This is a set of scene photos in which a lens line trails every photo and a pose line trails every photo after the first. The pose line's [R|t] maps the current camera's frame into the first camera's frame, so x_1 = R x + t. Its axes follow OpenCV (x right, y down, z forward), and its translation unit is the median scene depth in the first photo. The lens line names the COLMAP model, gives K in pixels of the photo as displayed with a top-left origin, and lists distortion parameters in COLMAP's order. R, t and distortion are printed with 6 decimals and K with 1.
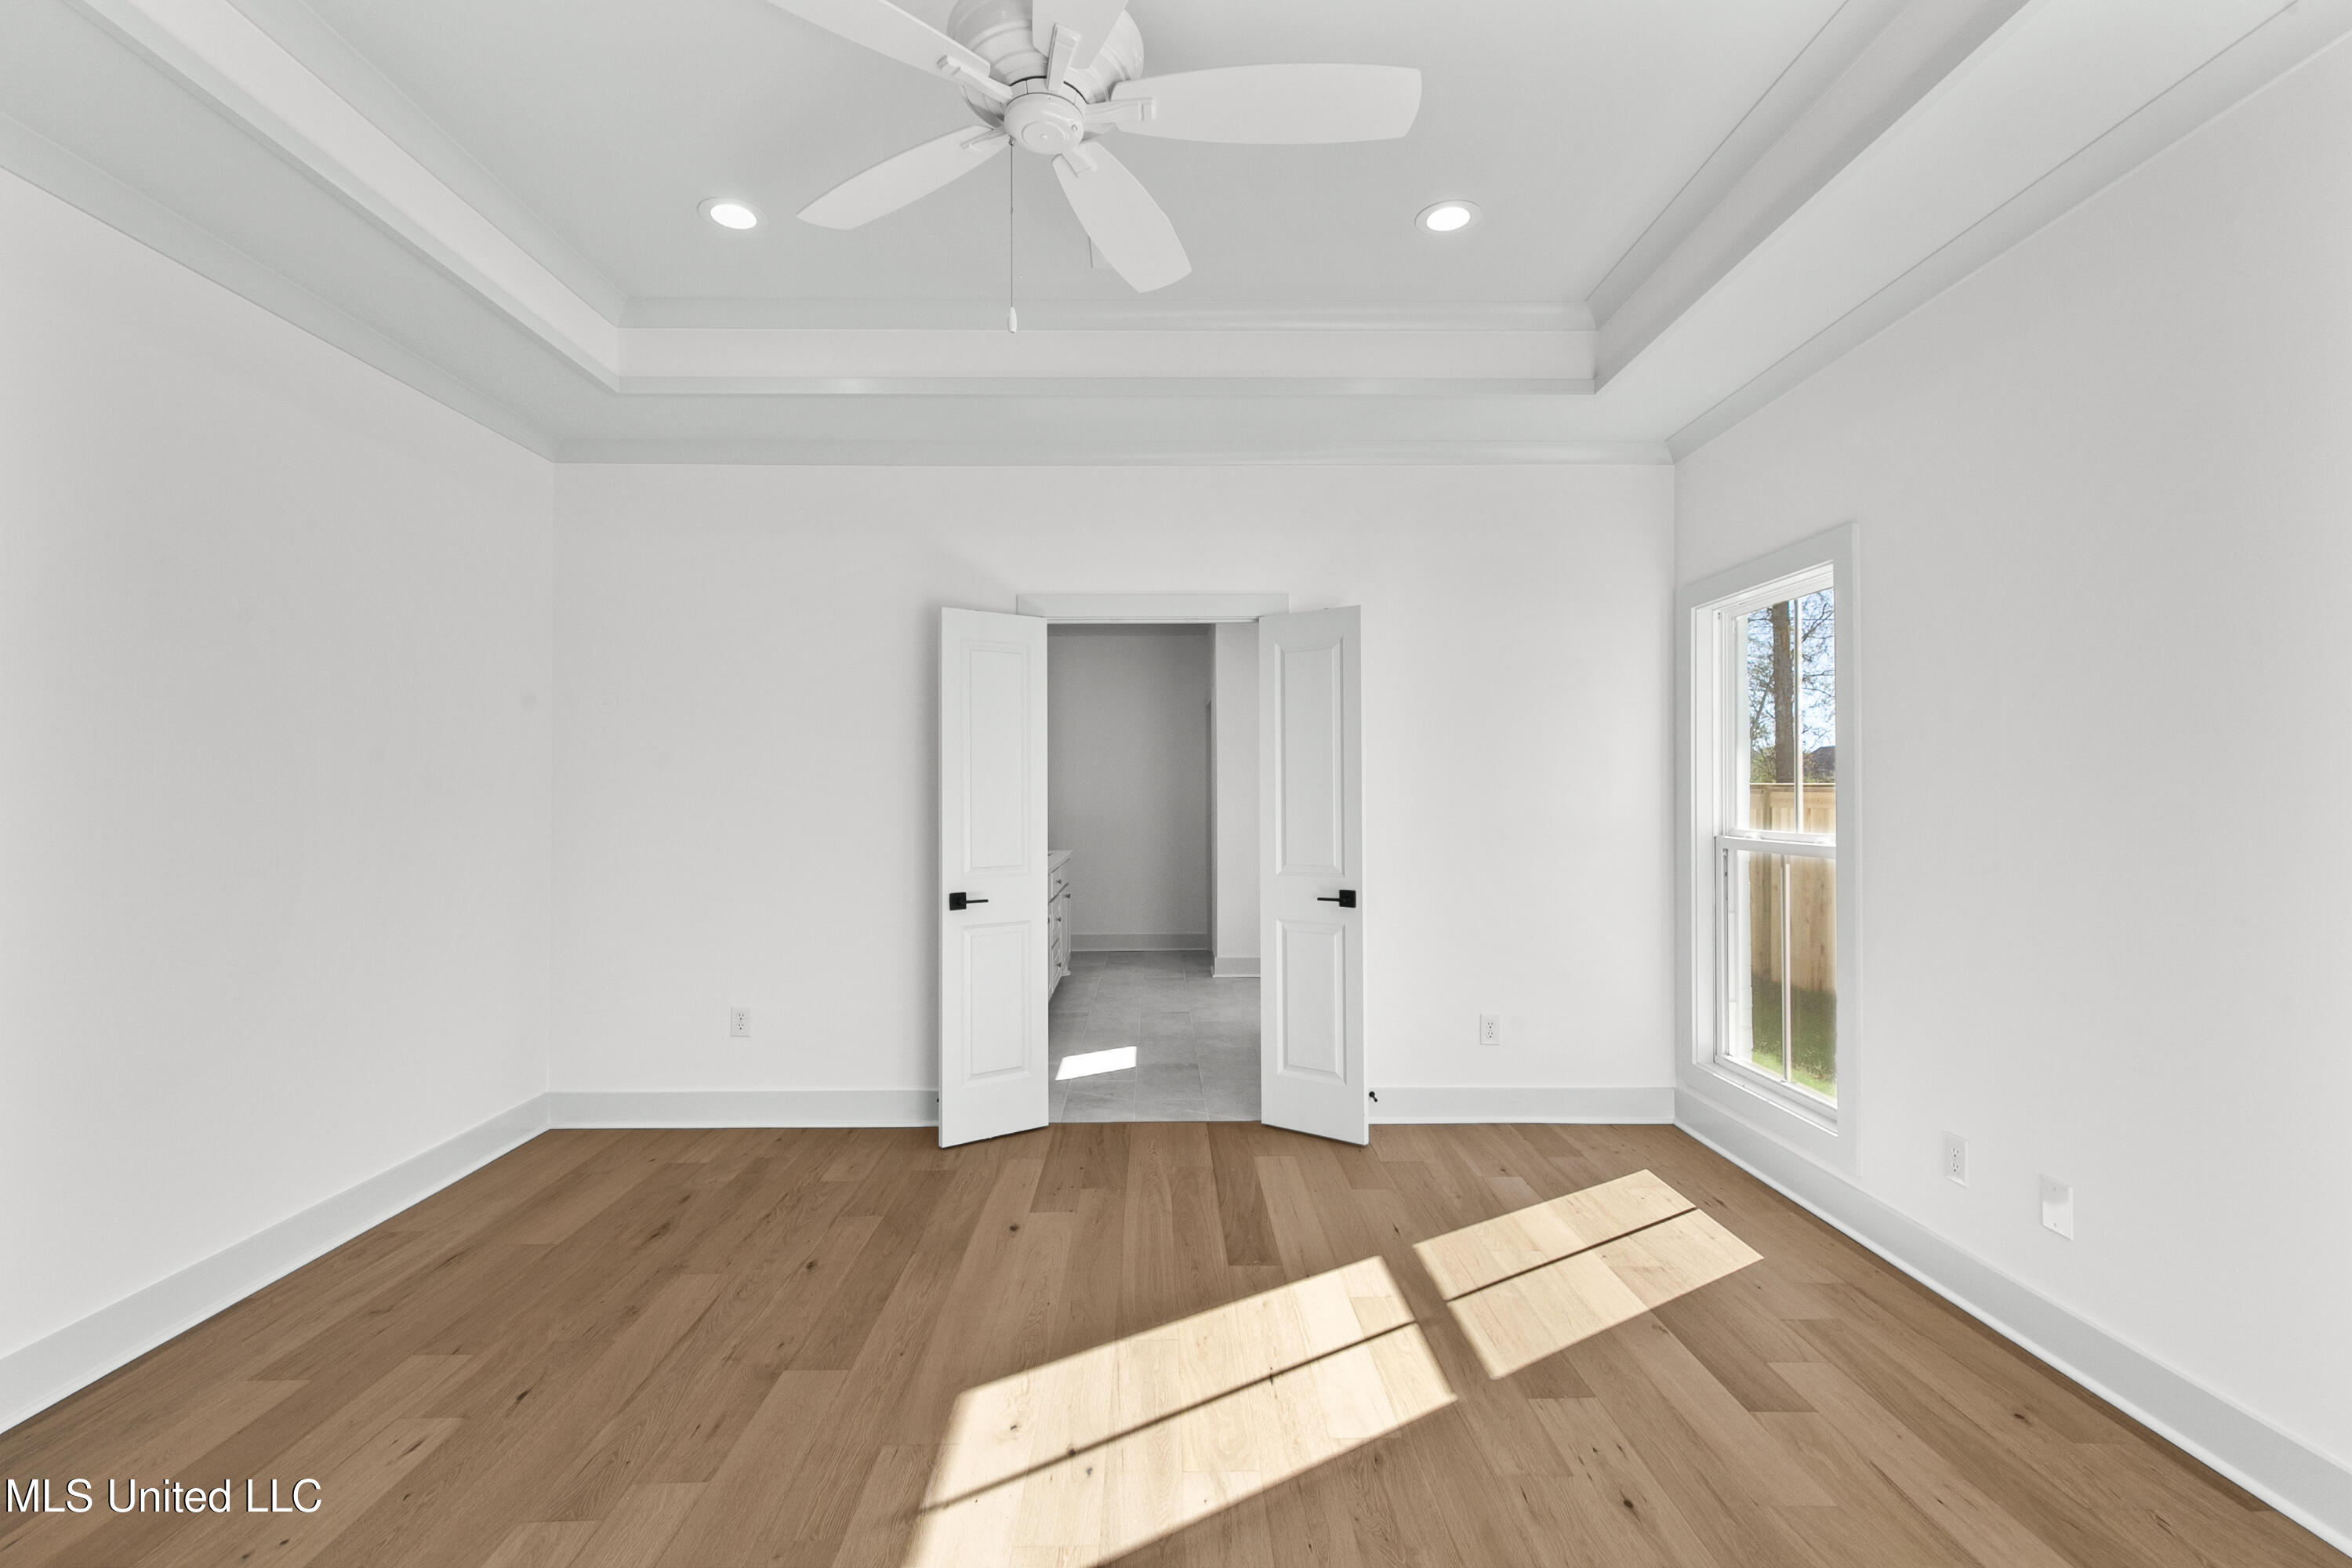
lens RADIAL K [[1070.5, 0, 1165.7], [0, 1070.5, 787.2], [0, 0, 1]] dist [0.006941, -0.000871]
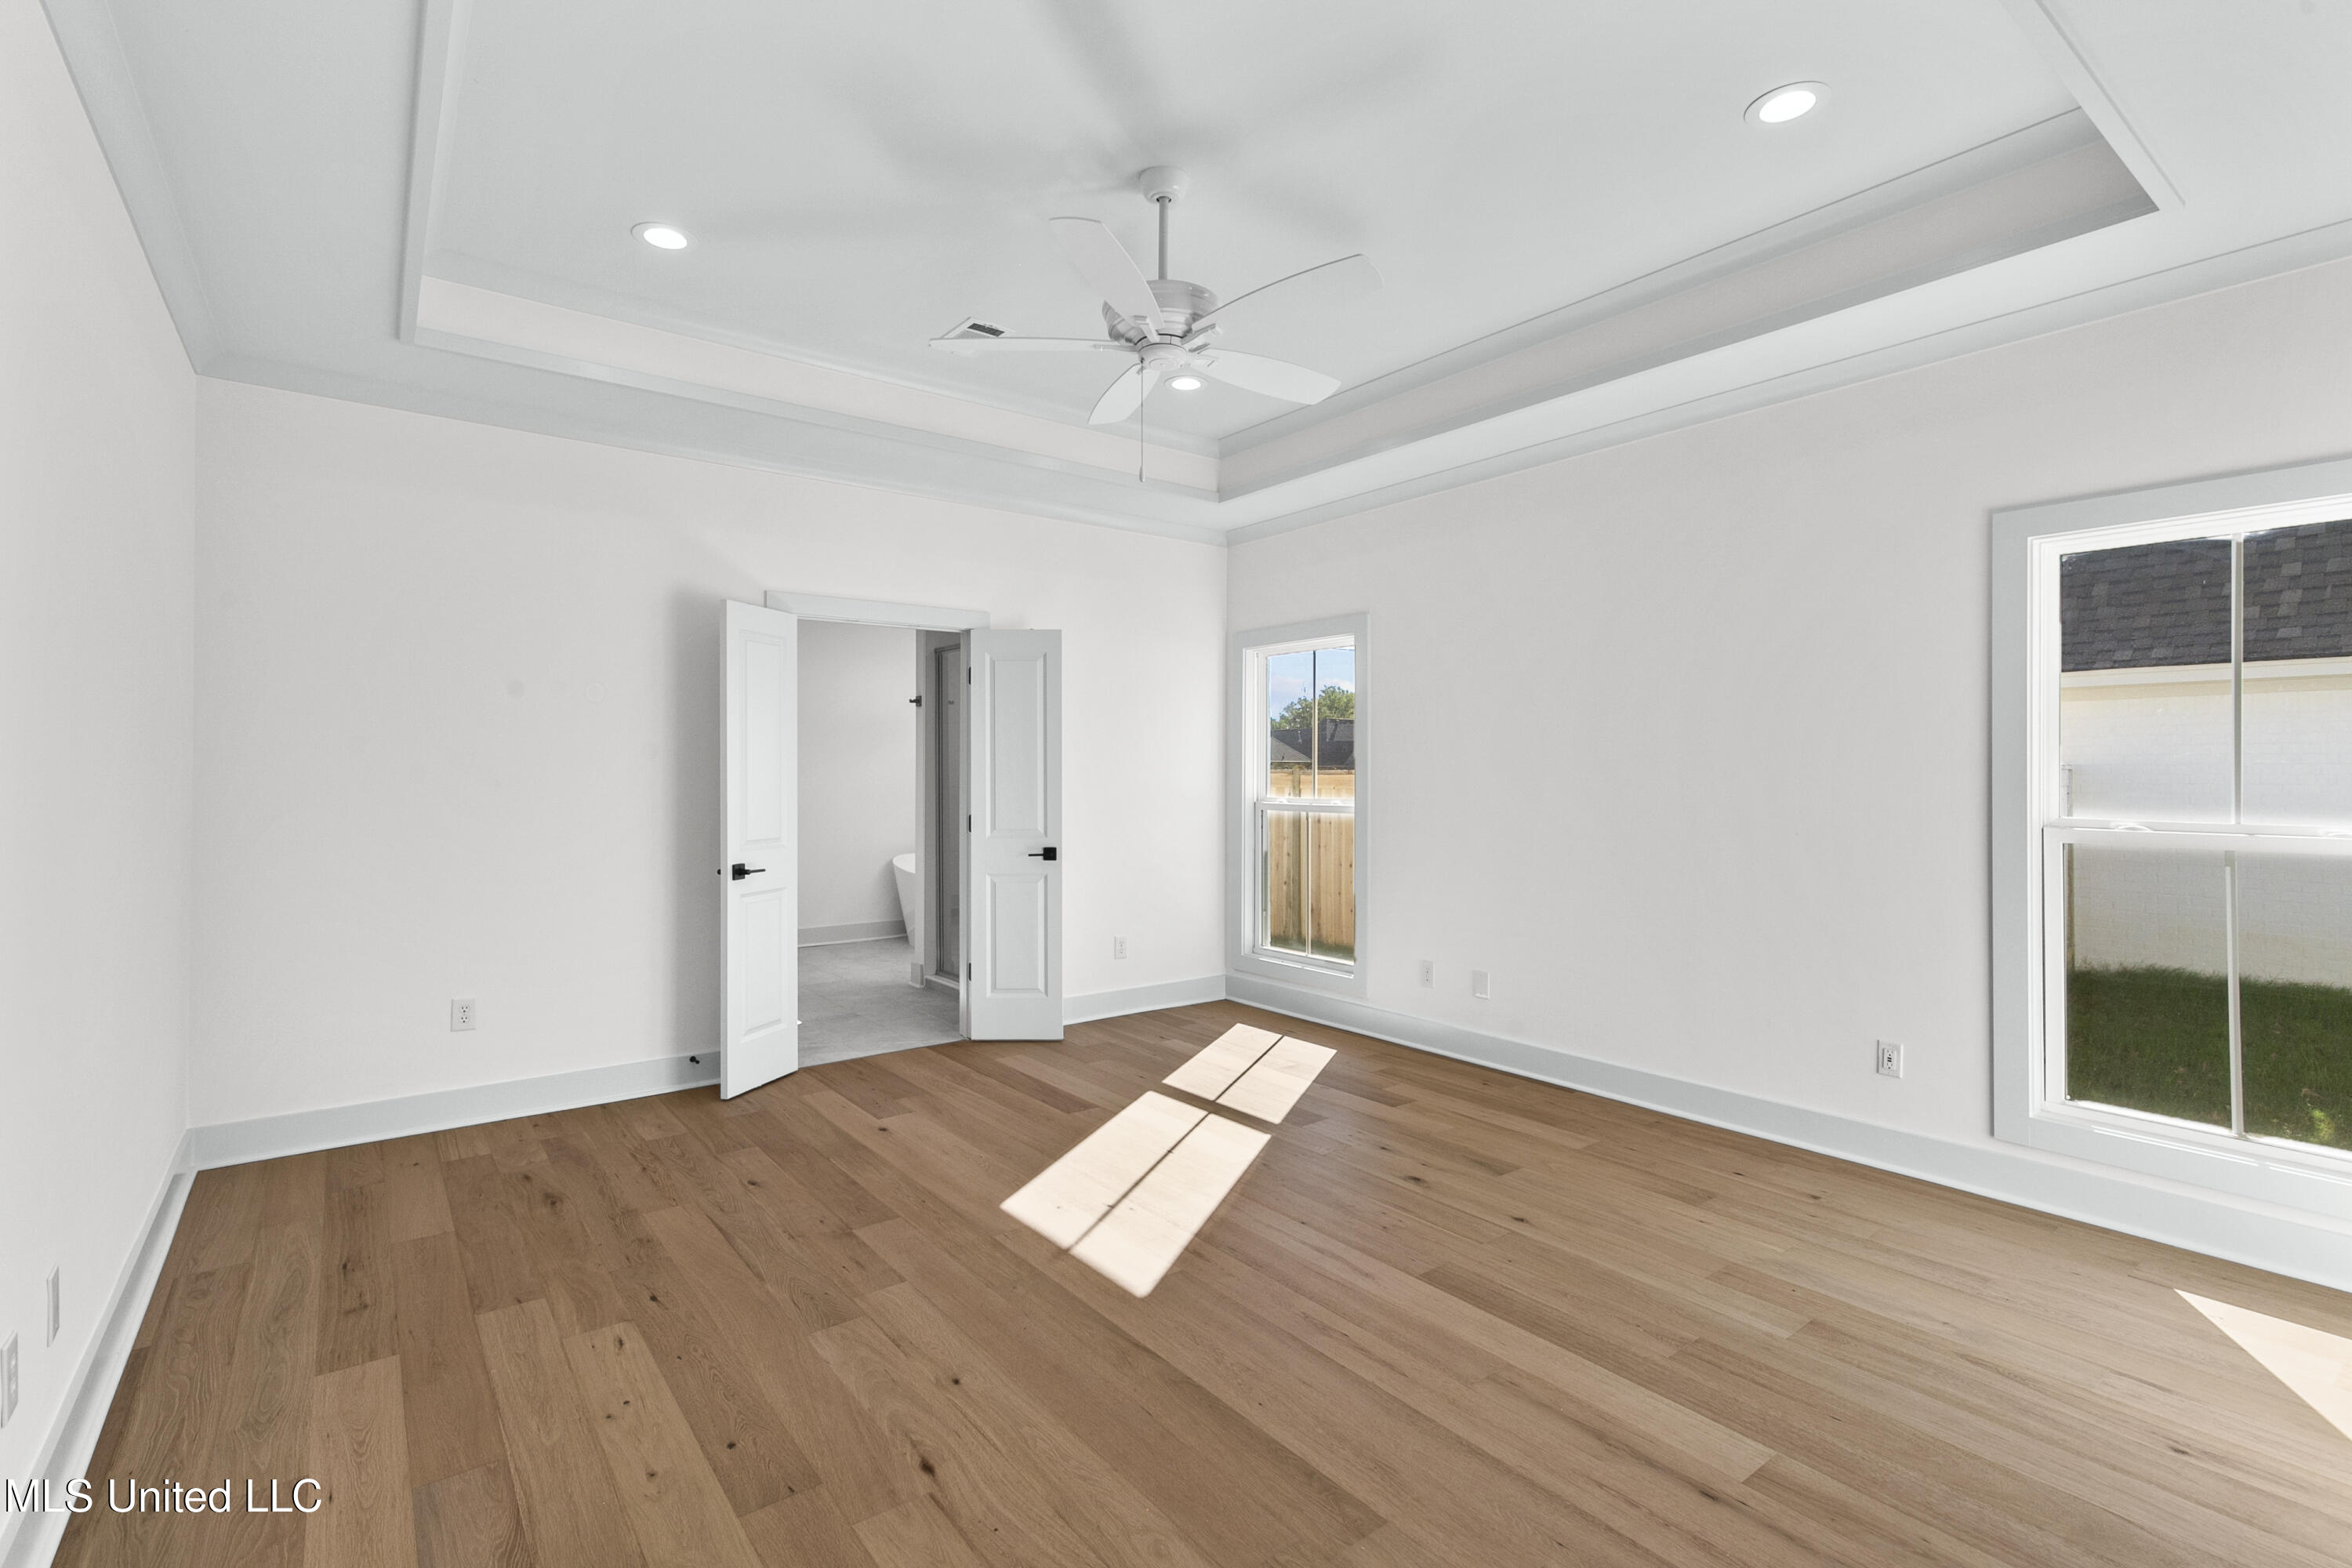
lens RADIAL K [[1070.5, 0, 1191.9], [0, 1070.5, 776.9], [0, 0, 1]] dist [0.006941, -0.000871]
pose [[0.795529, 0.000464, 0.605915, -0.544291], [-0.004692, 0.999974, 0.005394, 0.002869], [-0.605897, -0.007134, 0.795511, -0.160750]]
